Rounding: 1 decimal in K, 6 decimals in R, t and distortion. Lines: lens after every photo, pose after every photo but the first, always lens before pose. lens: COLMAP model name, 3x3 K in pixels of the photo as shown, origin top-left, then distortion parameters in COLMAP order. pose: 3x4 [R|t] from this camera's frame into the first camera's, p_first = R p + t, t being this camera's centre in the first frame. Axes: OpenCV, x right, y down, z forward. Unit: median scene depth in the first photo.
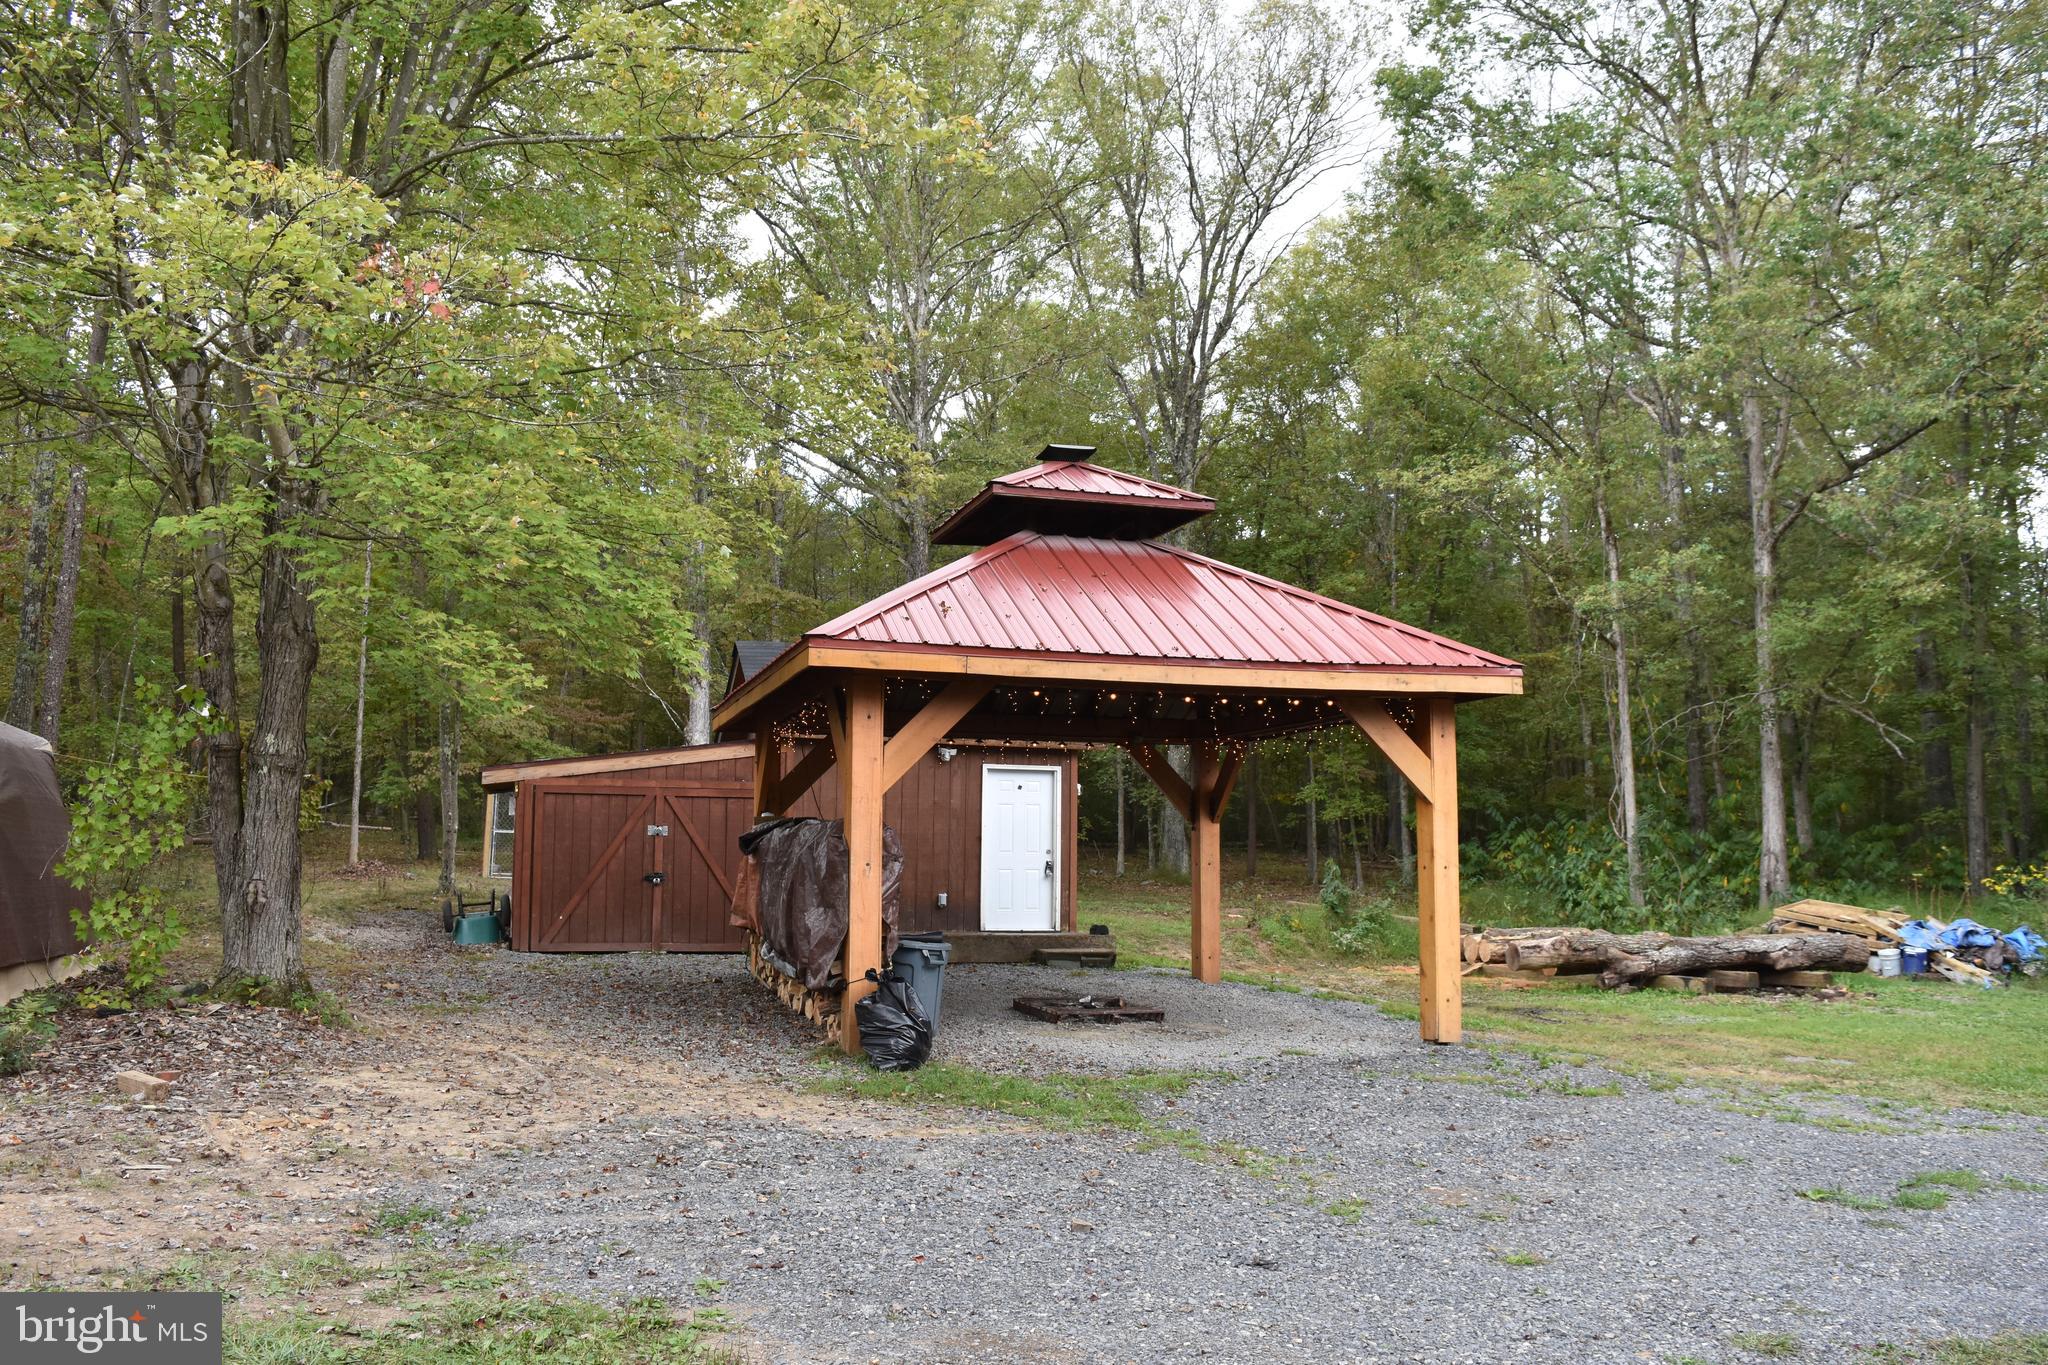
lens RADIAL K [[1662.2, 0, 1017.9], [0, 1662.2, 680.1], [0, 0, 1]] dist [-0.097193, 0.035020]
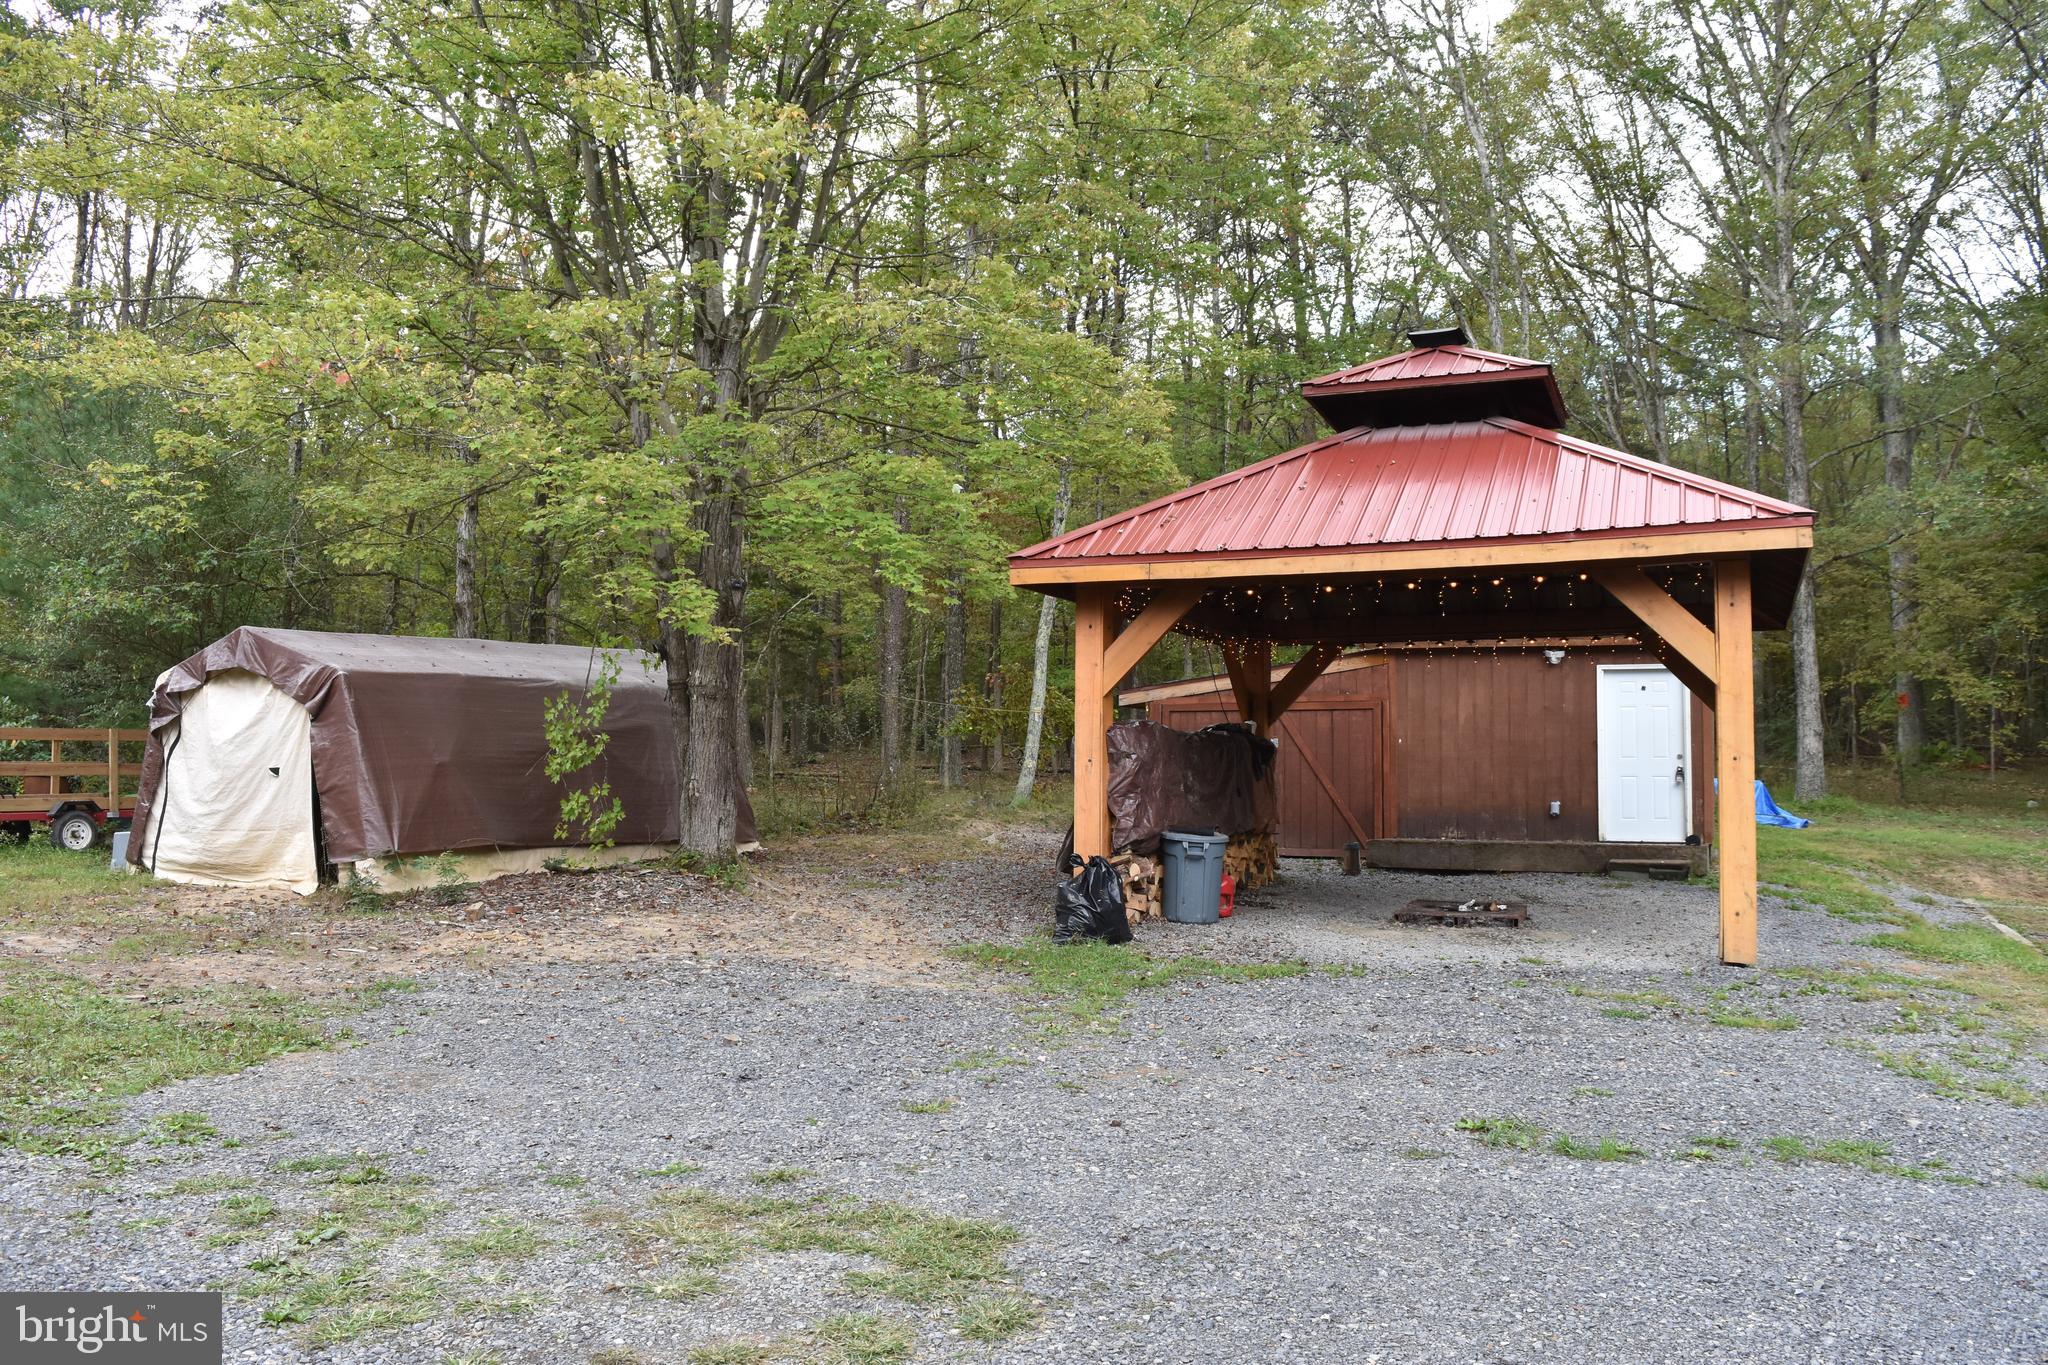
lens RADIAL K [[1662.2, 0, 1017.9], [0, 1662.2, 680.1], [0, 0, 1]] dist [-0.097193, 0.035020]
pose [[0.757855, -0.045135, -0.650860, 0.366190], [0.071810, 0.997314, 0.014454, 0.023981], [0.648459, -0.057693, 0.759060, 0.085861]]
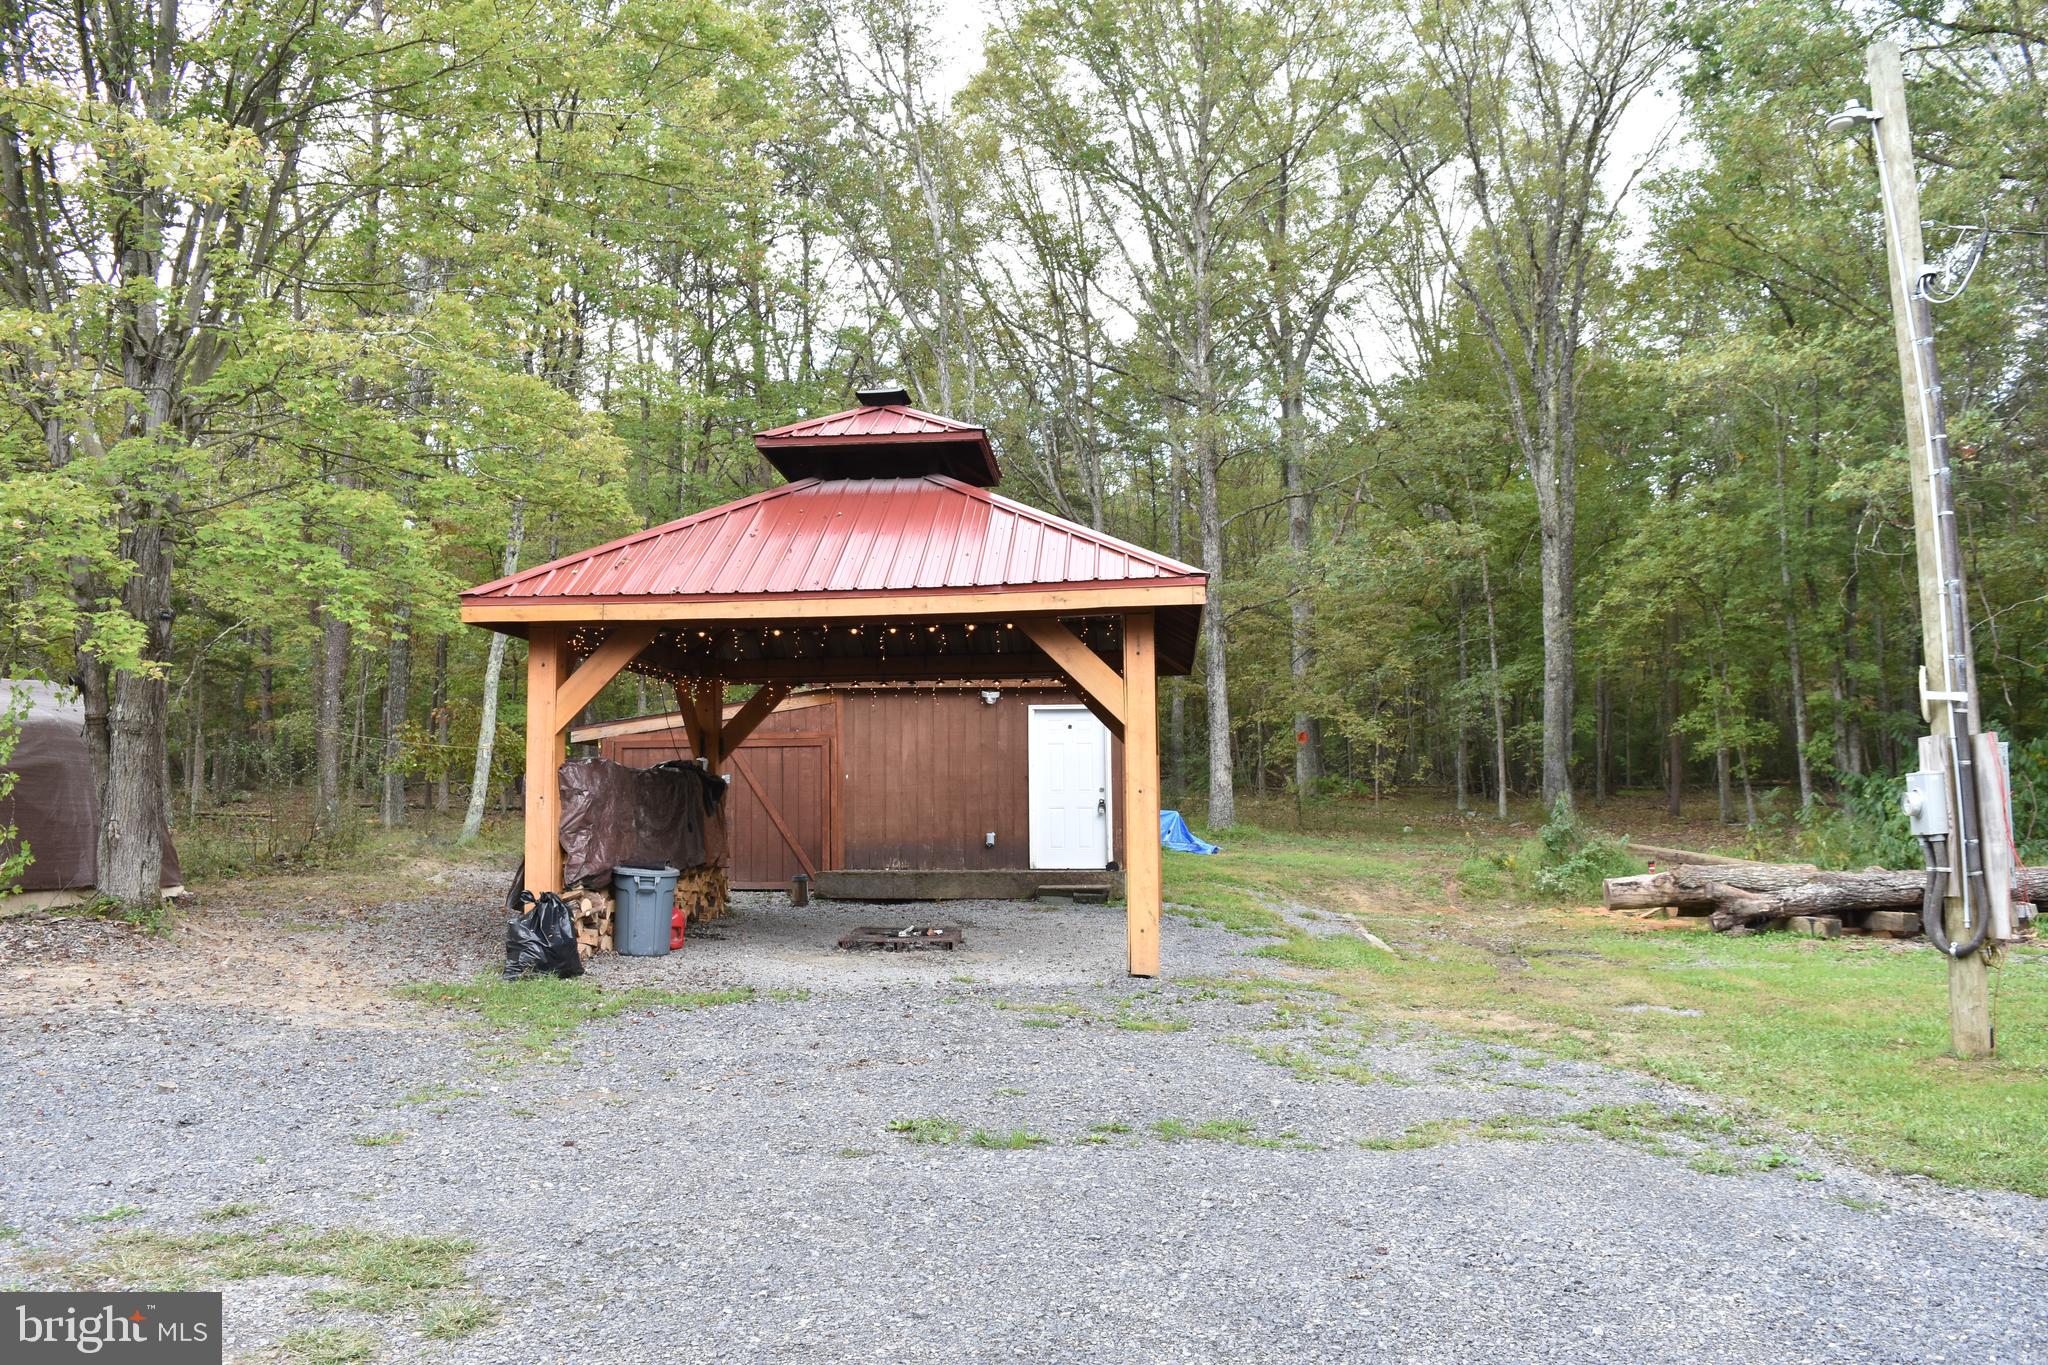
lens RADIAL K [[1662.2, 0, 1017.9], [0, 1662.2, 680.1], [0, 0, 1]] dist [-0.097193, 0.035020]
pose [[0.926343, -0.049136, -0.373462, 0.384096], [0.058813, 0.998163, 0.014554, 0.021918], [0.372061, -0.035446, 0.927531, 0.061739]]
